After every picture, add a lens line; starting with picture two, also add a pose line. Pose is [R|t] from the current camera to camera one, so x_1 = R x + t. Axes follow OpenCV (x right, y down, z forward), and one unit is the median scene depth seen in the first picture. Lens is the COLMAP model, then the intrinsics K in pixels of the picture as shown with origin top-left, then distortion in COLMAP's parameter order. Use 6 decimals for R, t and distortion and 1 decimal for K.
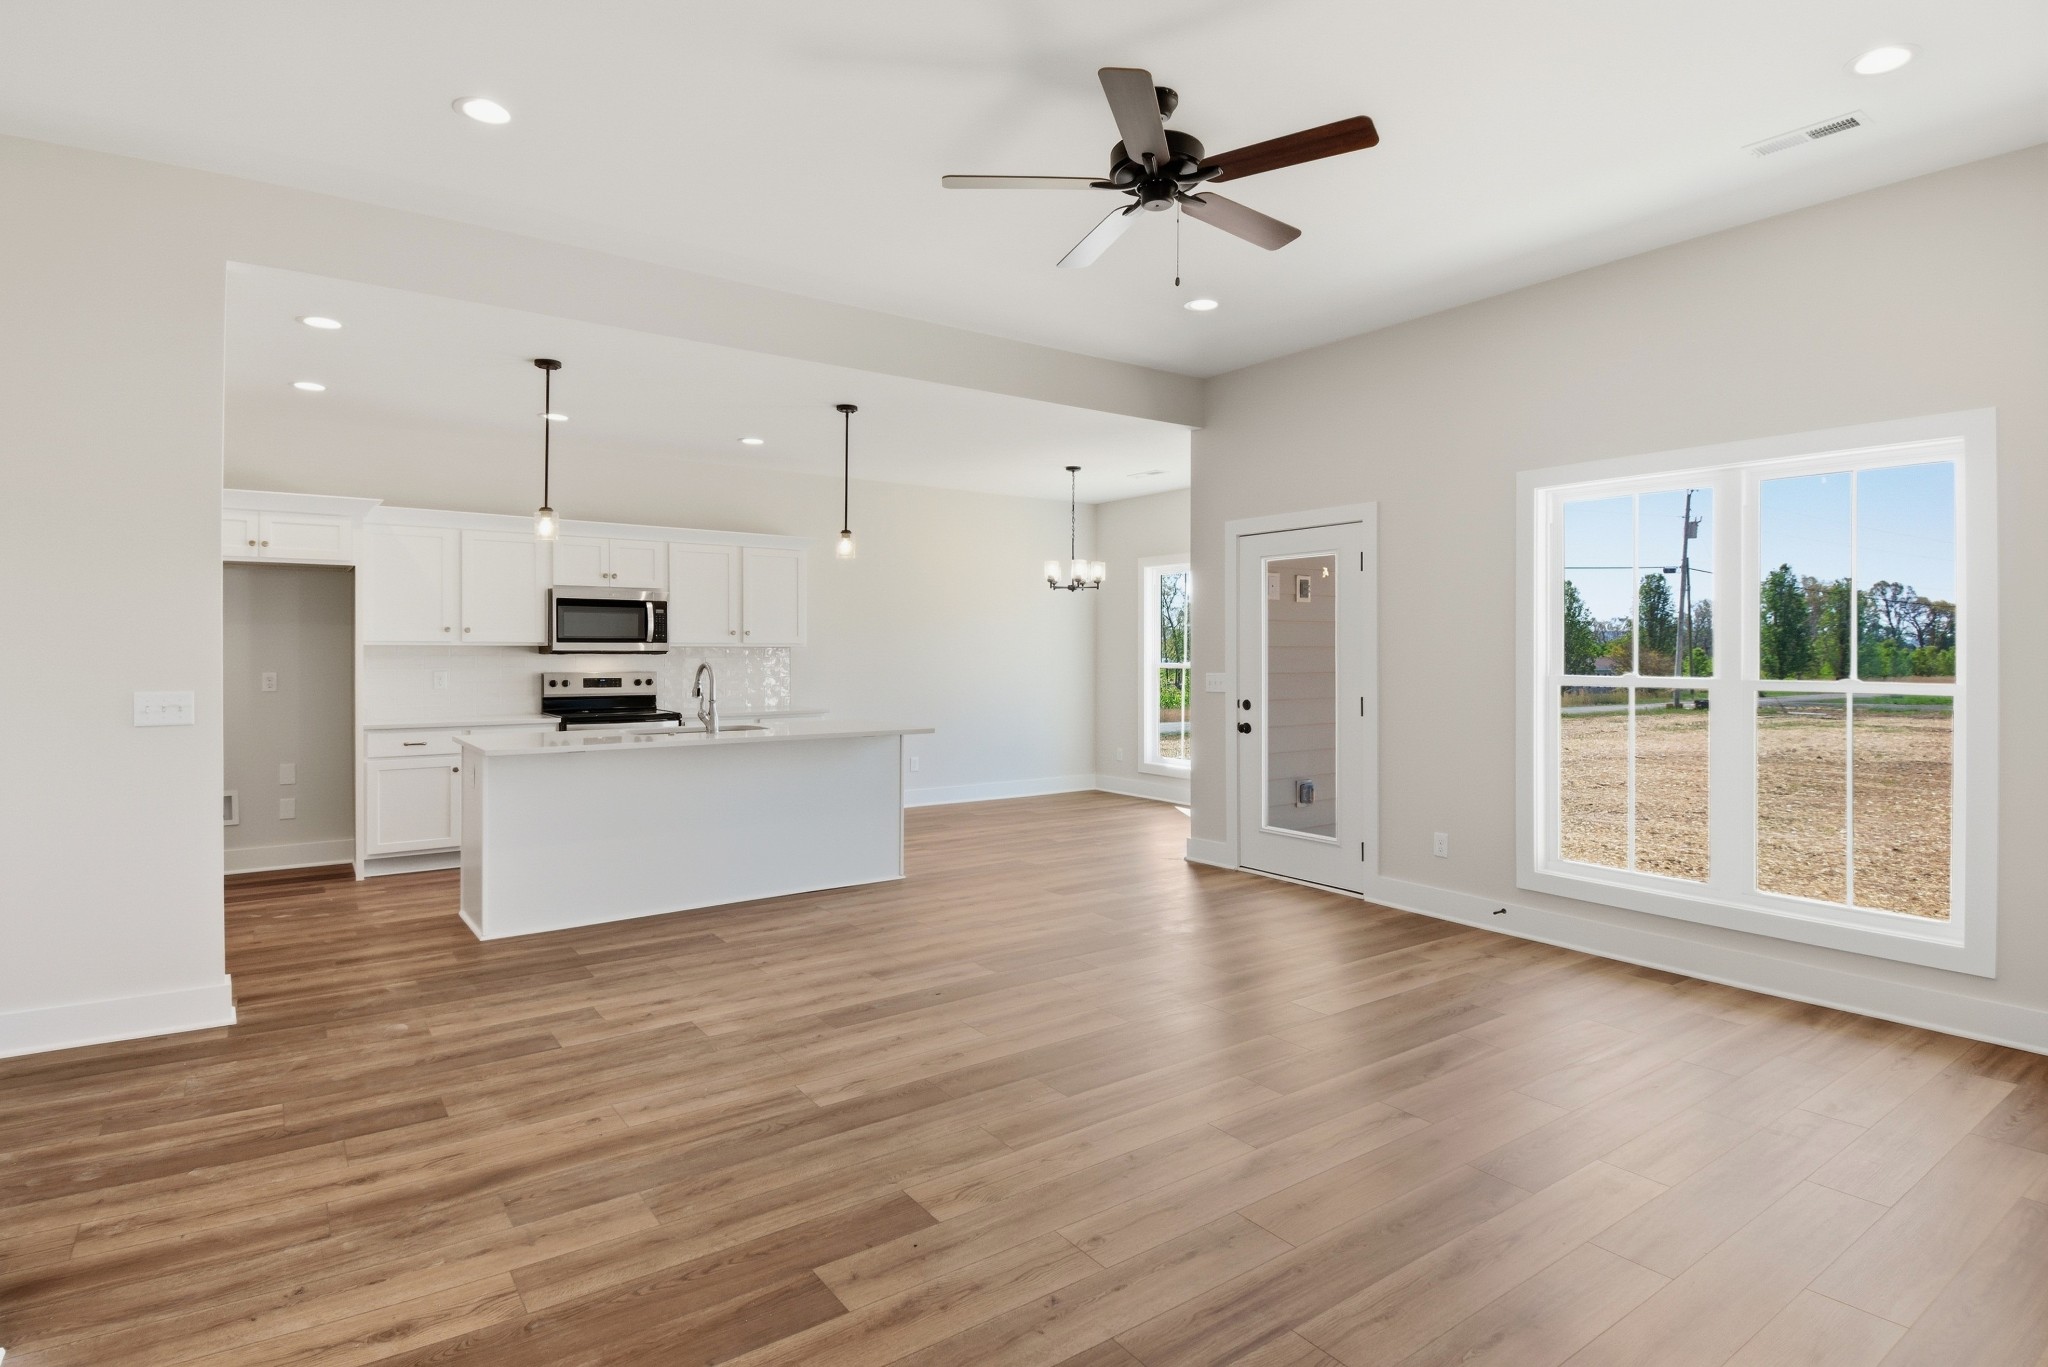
lens RADIAL K [[1070.4, 0, 1042.0], [0, 1070.4, 648.4], [0, 0, 1]] dist [0.042759, -0.047858]
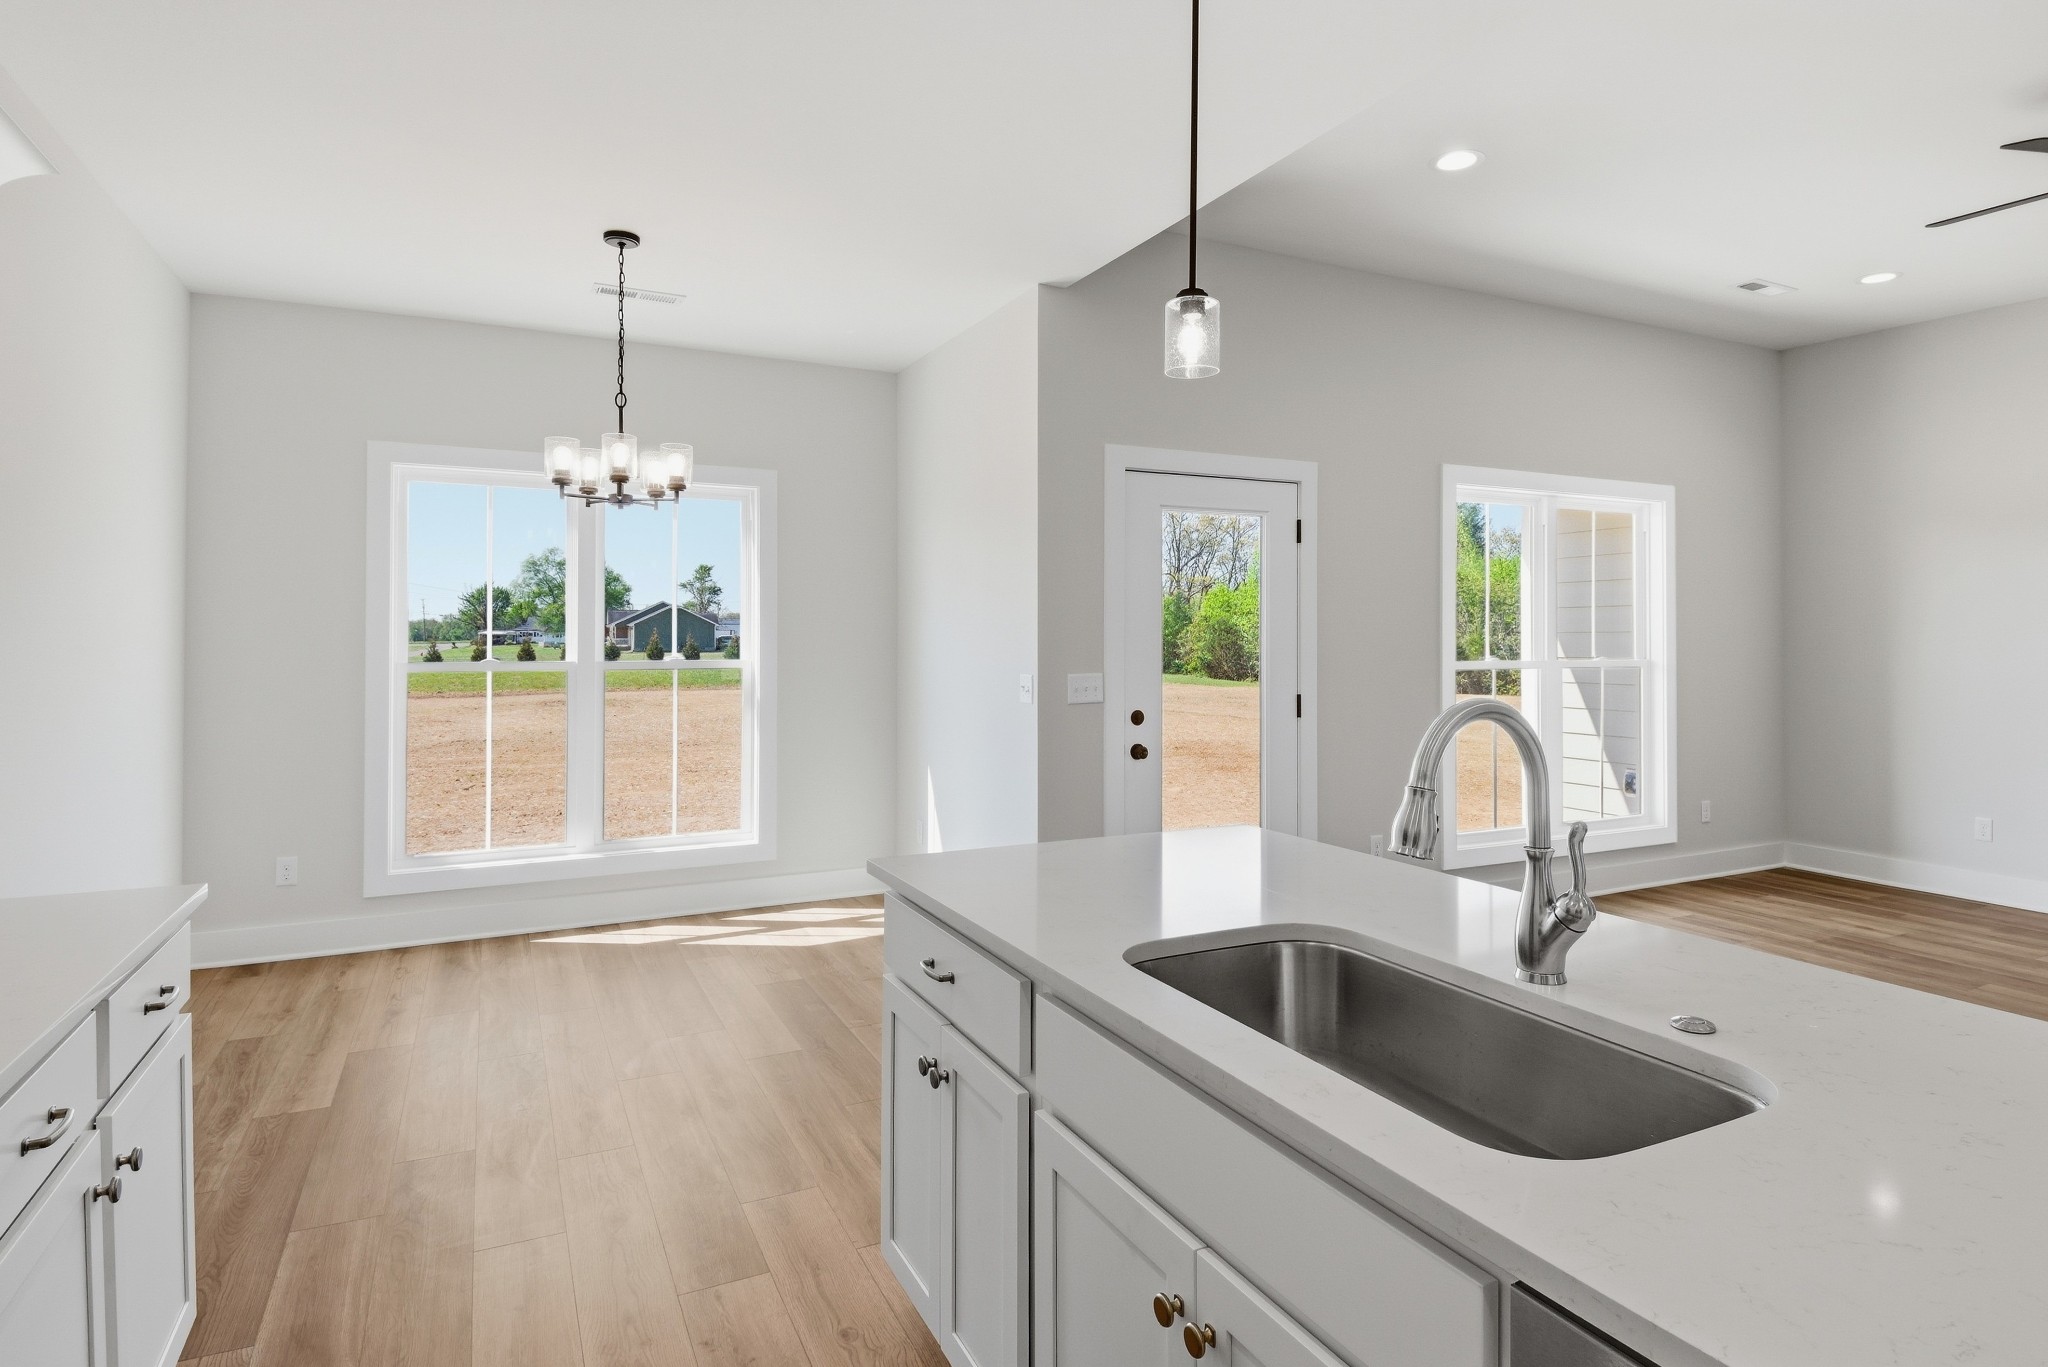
lens RADIAL K [[1091.1, 0, 1040.3], [0, 1091.1, 625.3], [0, 0, 1]] dist [0.045364, -0.049928]
pose [[0.162697, 0.008463, 0.986640, -0.872901], [-0.002691, 0.999963, -0.008133, -0.001051], [-0.986672, -0.001331, 0.162714, 1.622762]]
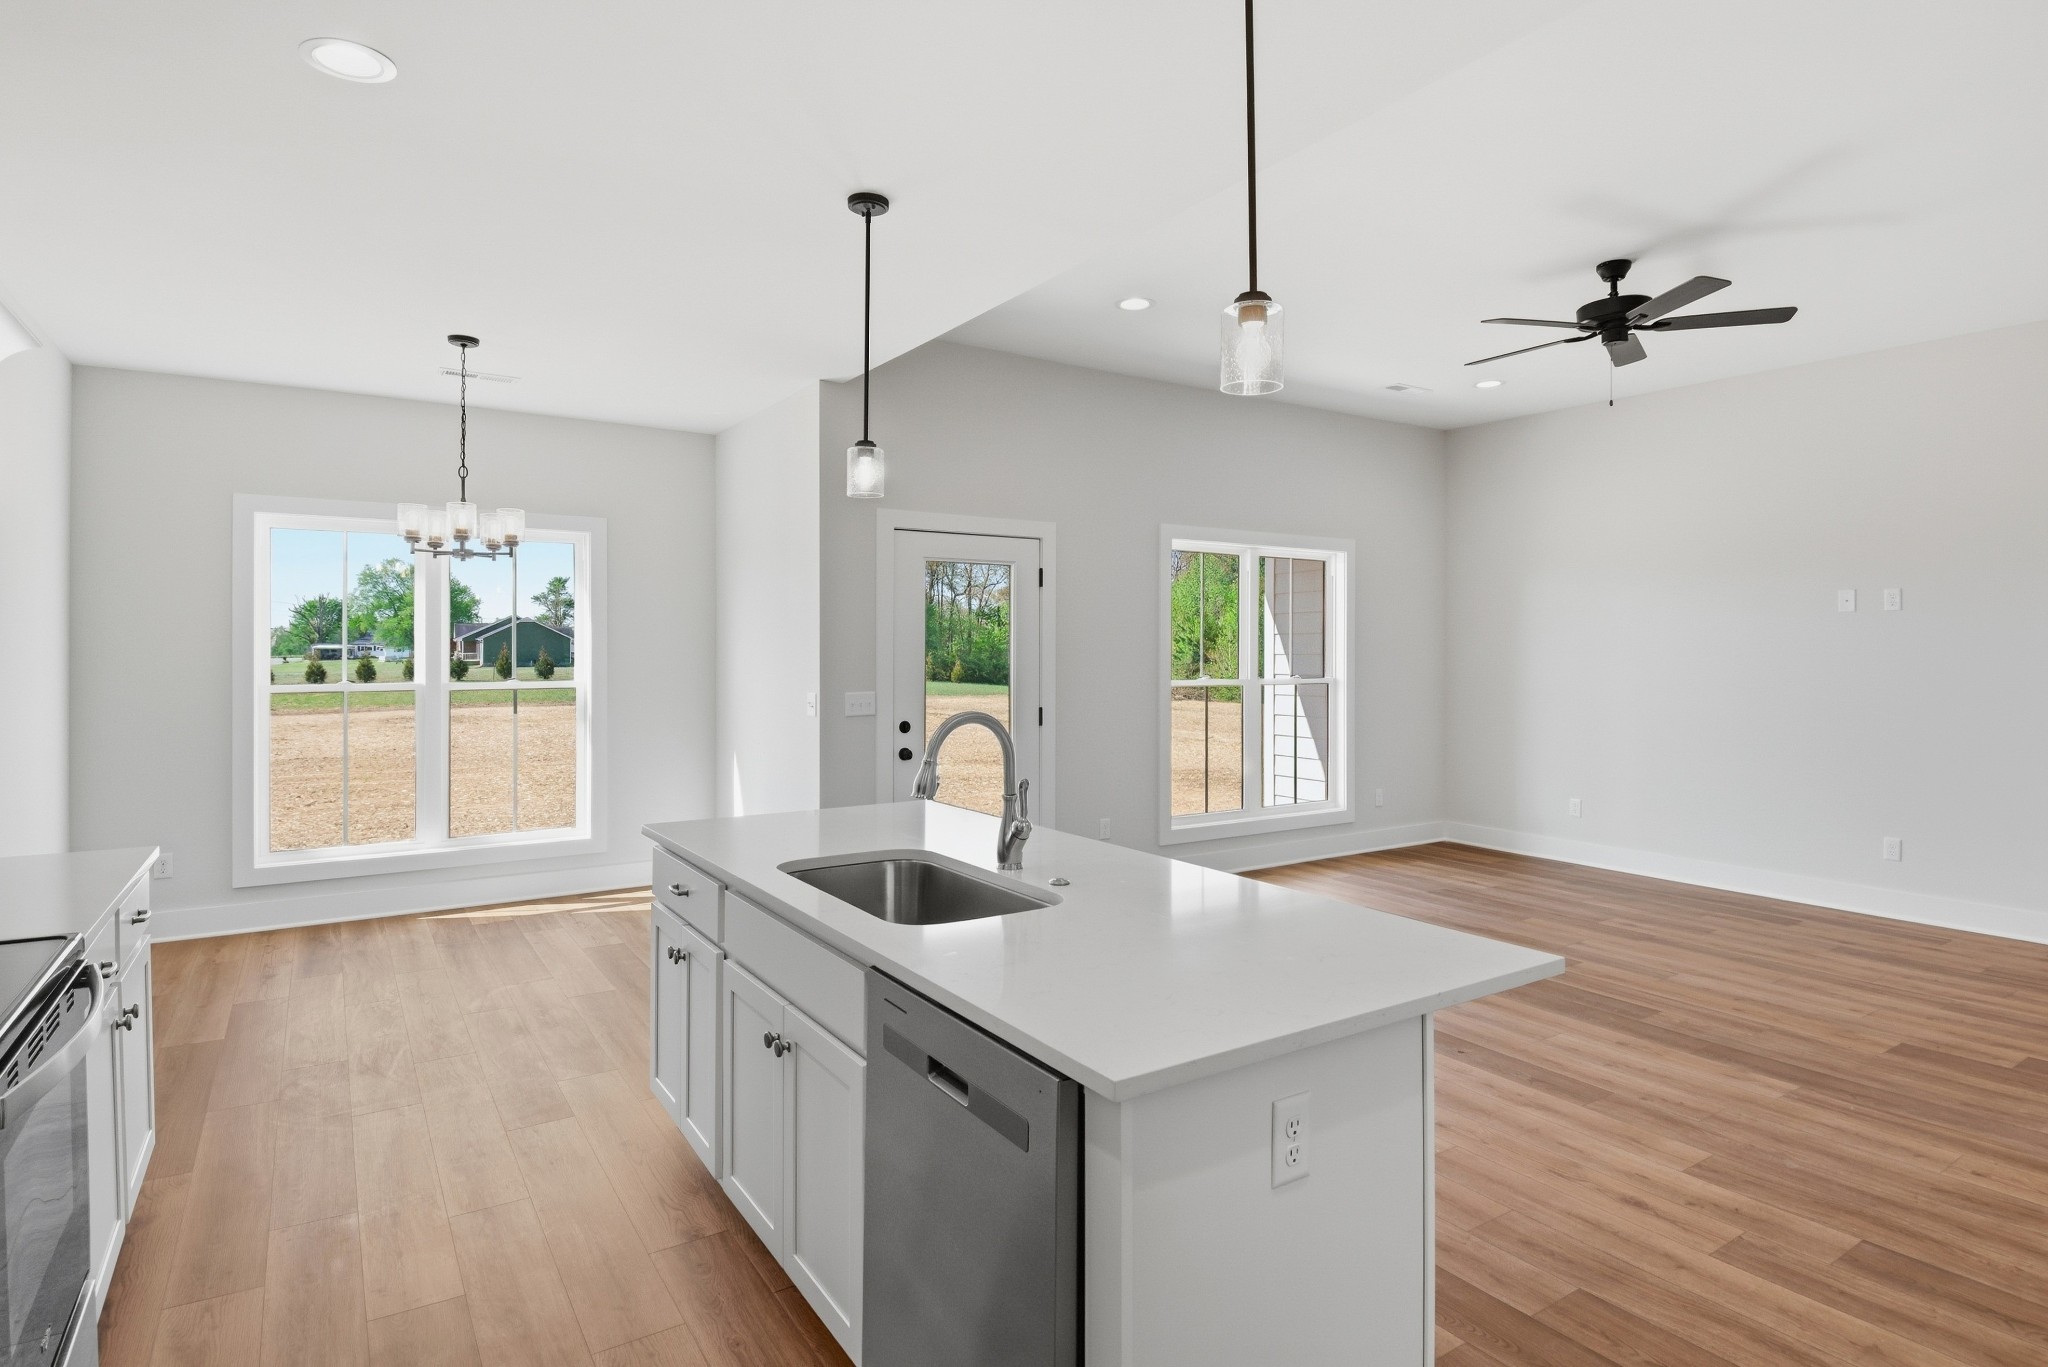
lens RADIAL K [[1070.4, 0, 1042.0], [0, 1070.4, 648.4], [0, 0, 1]] dist [0.042759, -0.047858]
pose [[0.040318, -0.000201, 0.999187, -1.133767], [-0.002678, 0.999996, 0.000310, -0.018631], [-0.999183, -0.002688, 0.040318, 1.464812]]
